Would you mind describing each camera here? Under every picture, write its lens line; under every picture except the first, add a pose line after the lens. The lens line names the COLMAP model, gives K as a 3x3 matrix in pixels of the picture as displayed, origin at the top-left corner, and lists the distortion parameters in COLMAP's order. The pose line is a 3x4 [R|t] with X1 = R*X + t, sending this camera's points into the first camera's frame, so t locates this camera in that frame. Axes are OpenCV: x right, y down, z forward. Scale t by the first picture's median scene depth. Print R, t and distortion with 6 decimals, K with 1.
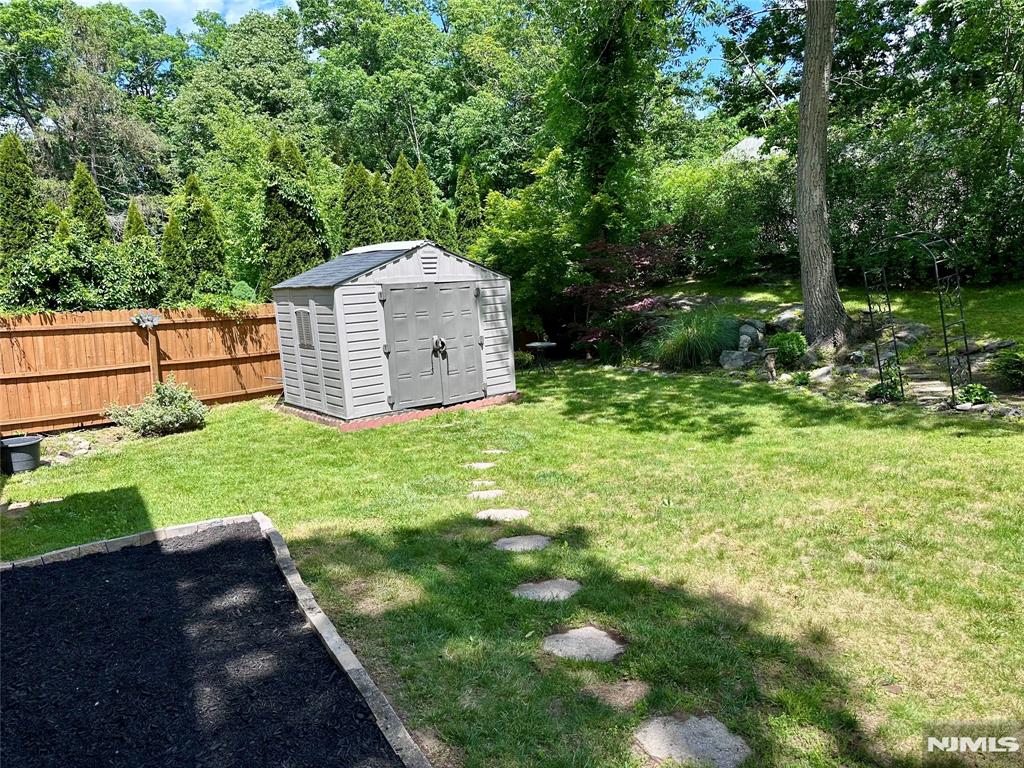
lens RADIAL K [[720.2, 0, 512.9], [0, 720.2, 387.1], [0, 0, 1]] dist [0.053017, -0.070738]
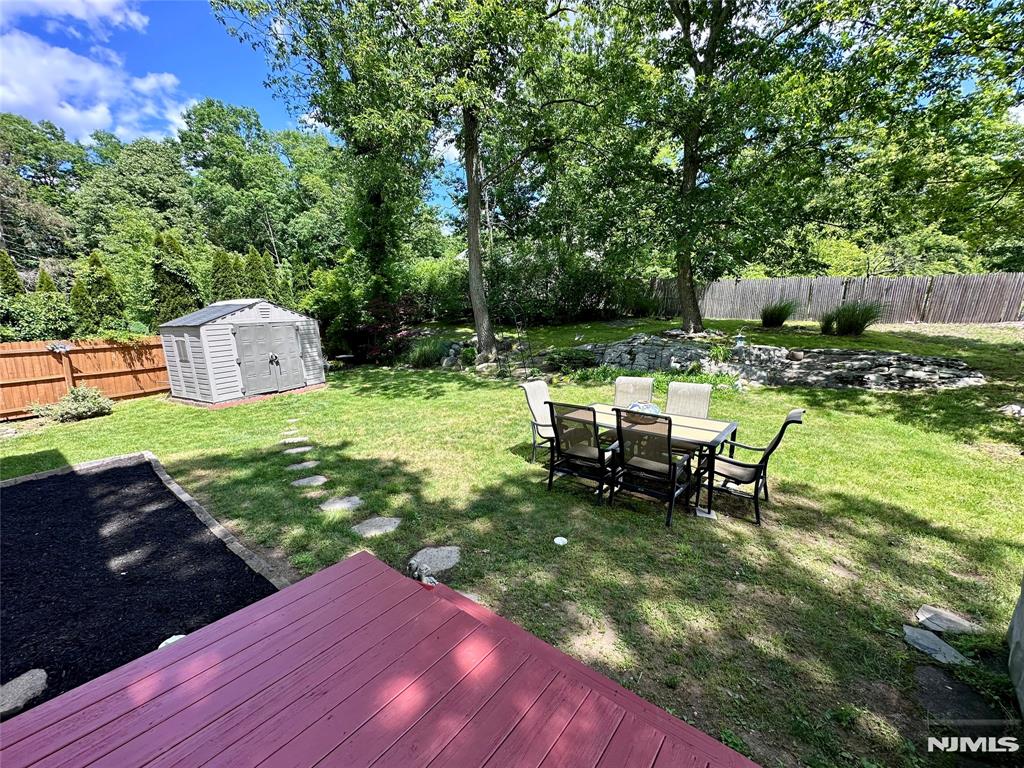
lens RADIAL K [[409.2, 0, 512.0], [0, 409.2, 384.1], [0, 0, 1]] dist [-0.004321, 0.000930]
pose [[0.933020, -0.050922, 0.356203, 0.059532], [0.047377, 0.998702, 0.018677, 0.010757], [-0.356692, -0.000550, 0.934222, -0.112617]]
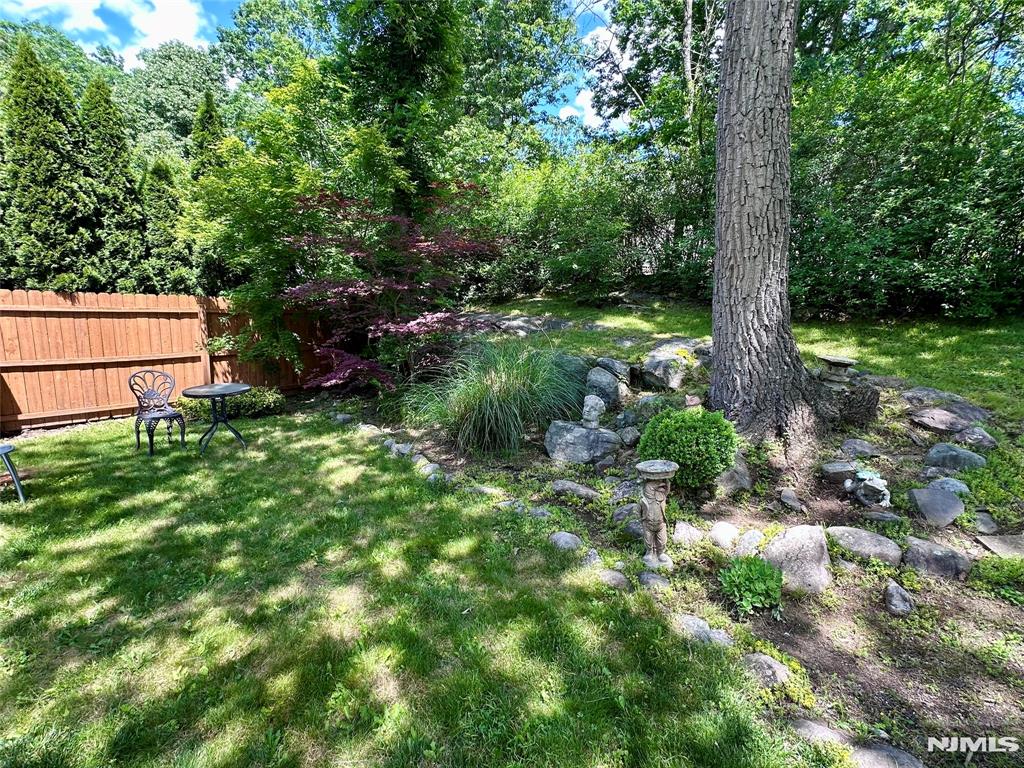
lens RADIAL K [[470.3, 0, 509.9], [0, 470.3, 388.1], [0, 0, 1]] dist [-0.011755, -0.000009]
pose [[0.992888, 0.033322, 0.114293, 0.203506], [-0.035654, 0.999194, 0.018425, -0.072110], [-0.113587, -0.022369, 0.993276, 0.616933]]
